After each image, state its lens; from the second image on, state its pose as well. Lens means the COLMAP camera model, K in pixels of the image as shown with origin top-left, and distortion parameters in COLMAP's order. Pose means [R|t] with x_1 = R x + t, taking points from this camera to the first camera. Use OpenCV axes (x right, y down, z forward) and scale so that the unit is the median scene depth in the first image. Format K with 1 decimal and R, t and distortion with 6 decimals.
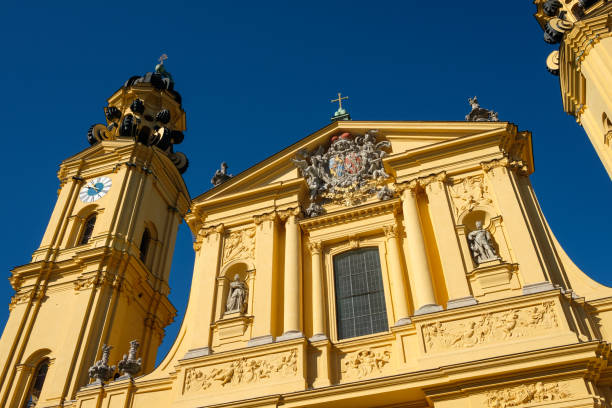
lens RADIAL K [[618.2, 0, 306.0], [0, 618.2, 204.0], [0, 0, 1]] dist [0.006379, 0.002790]
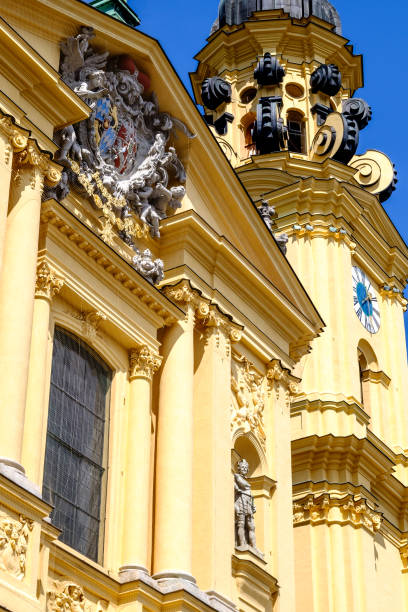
lens RADIAL K [[1504.2, 0, 204.0], [0, 1504.2, 306.0], [0, 0, 1]] dist [0.071741, 0.408233]
pose [[0.241697, 0.547073, 0.801432, -0.777353], [-0.687767, 0.679210, -0.256224, 0.271142], [-0.684514, -0.489270, 0.540421, 0.358691]]
